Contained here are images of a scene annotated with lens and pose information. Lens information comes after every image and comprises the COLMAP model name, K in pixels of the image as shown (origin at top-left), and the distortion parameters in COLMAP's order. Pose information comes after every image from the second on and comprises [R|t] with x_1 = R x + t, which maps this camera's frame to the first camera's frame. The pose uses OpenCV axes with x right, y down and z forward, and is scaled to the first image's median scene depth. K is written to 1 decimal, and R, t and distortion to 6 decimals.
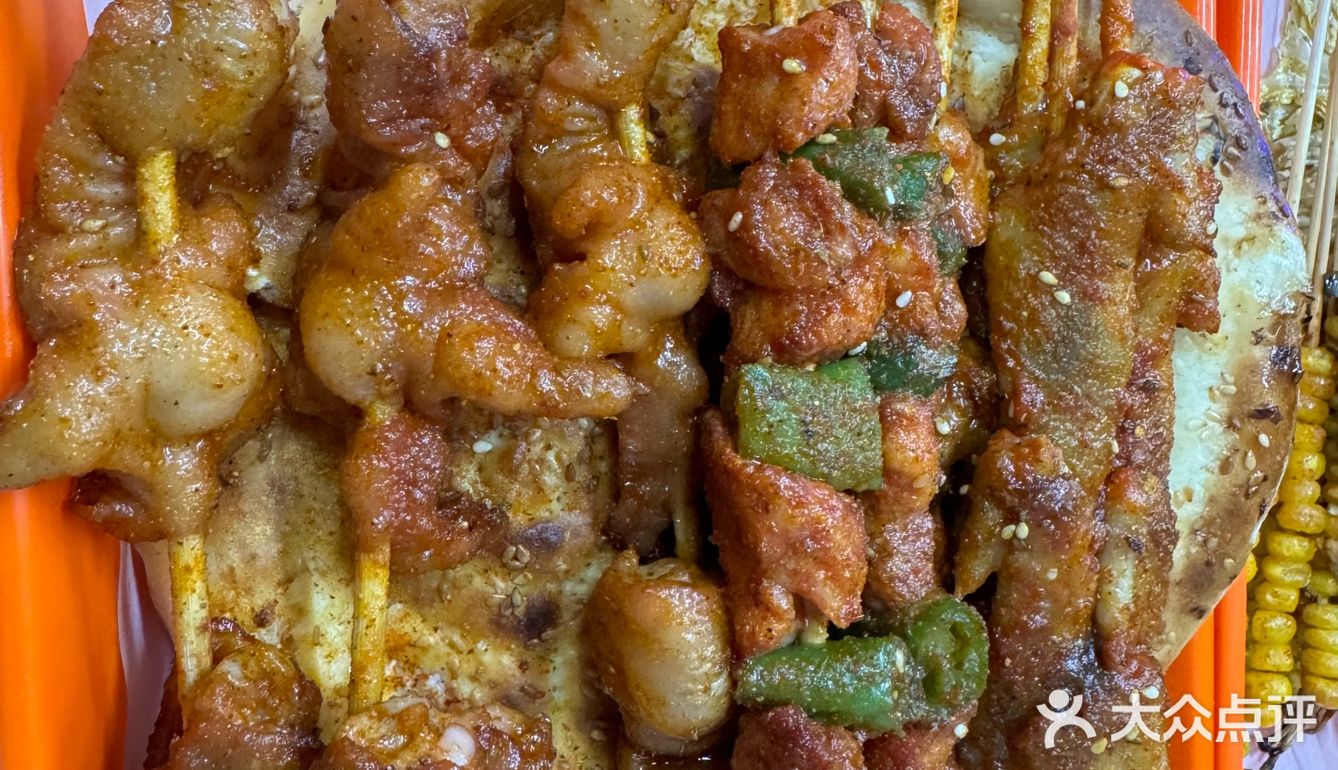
lens RADIAL K [[913.3, 0, 667.6], [0, 913.3, 384.9], [0, 0, 1]] dist [0.013473, -0.003147]
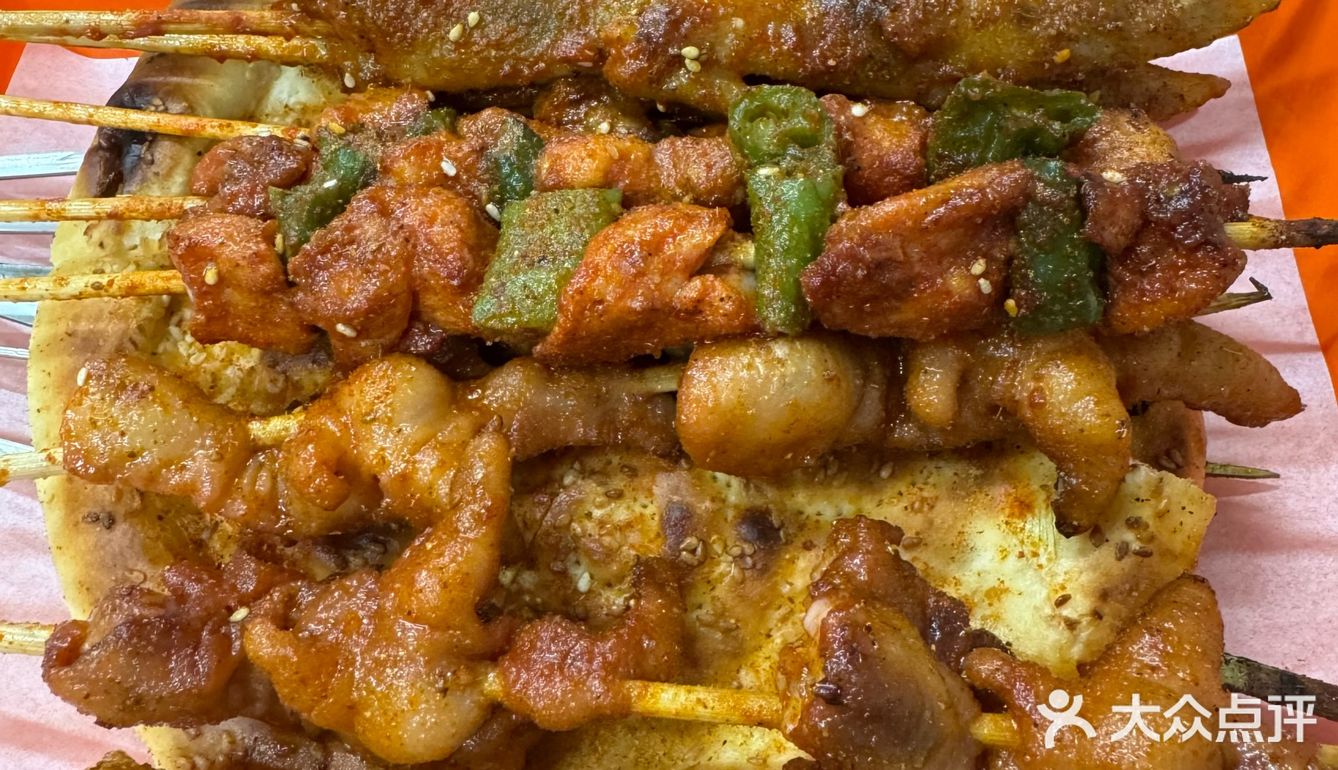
lens RADIAL K [[913.3, 0, 697.2], [0, 913.3, 331.5], [0, 0, 1]] dist [0.013473, -0.003147]
pose [[0.010892, -0.998060, 0.061296, 0.011882], [0.996463, 0.005725, -0.083841, 0.276627], [0.083328, 0.061992, 0.994592, -0.003740]]
